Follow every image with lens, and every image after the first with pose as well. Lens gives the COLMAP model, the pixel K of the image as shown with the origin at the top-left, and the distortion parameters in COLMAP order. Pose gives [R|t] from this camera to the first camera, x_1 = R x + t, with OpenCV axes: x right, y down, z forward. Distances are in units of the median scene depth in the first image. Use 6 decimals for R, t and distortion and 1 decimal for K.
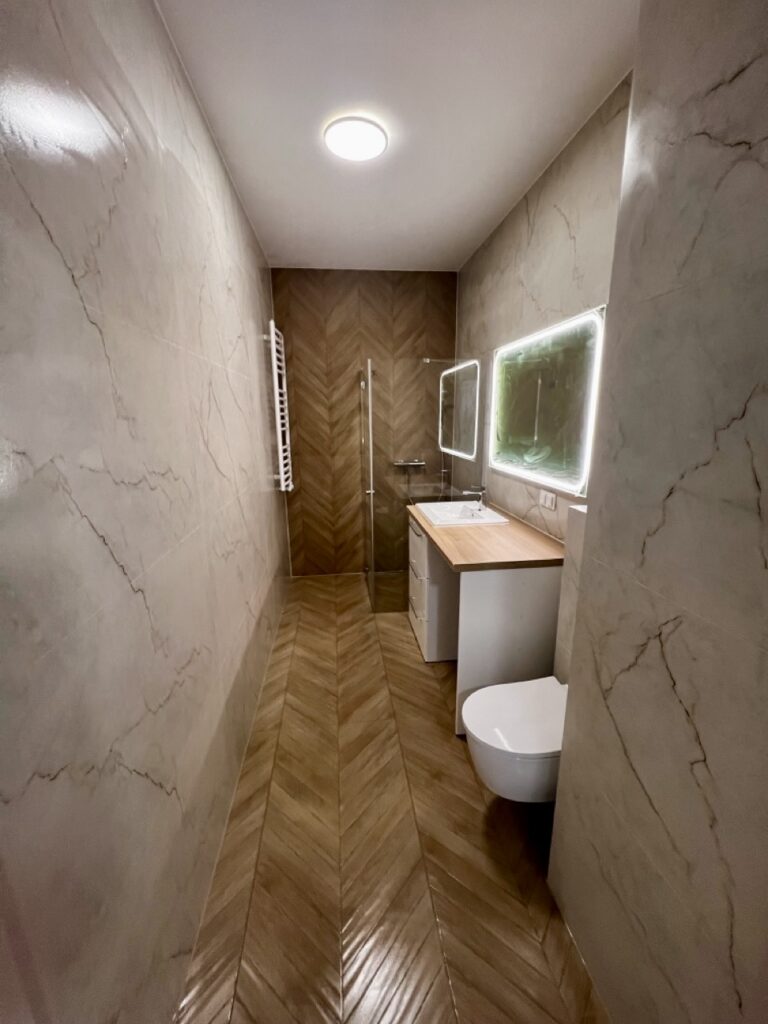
lens RADIAL K [[409.2, 0, 382.1], [0, 409.2, 514.1], [0, 0, 1]] dist [-0.000419, -0.000026]
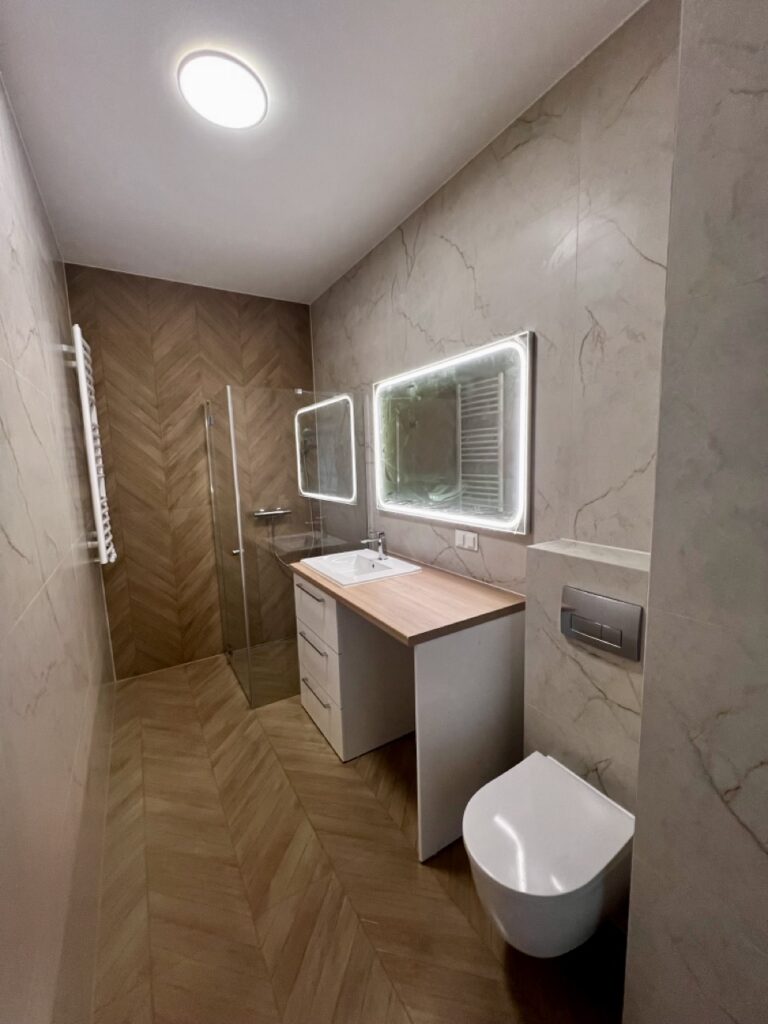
lens RADIAL K [[409.2, 0, 382.1], [0, 409.2, 514.1], [0, 0, 1]] dist [-0.000419, -0.000026]
pose [[0.907187, -0.070486, 0.414780, -0.095523], [0.116374, 0.989441, -0.086386, -0.024583], [-0.404312, 0.126638, 0.905812, 0.167514]]
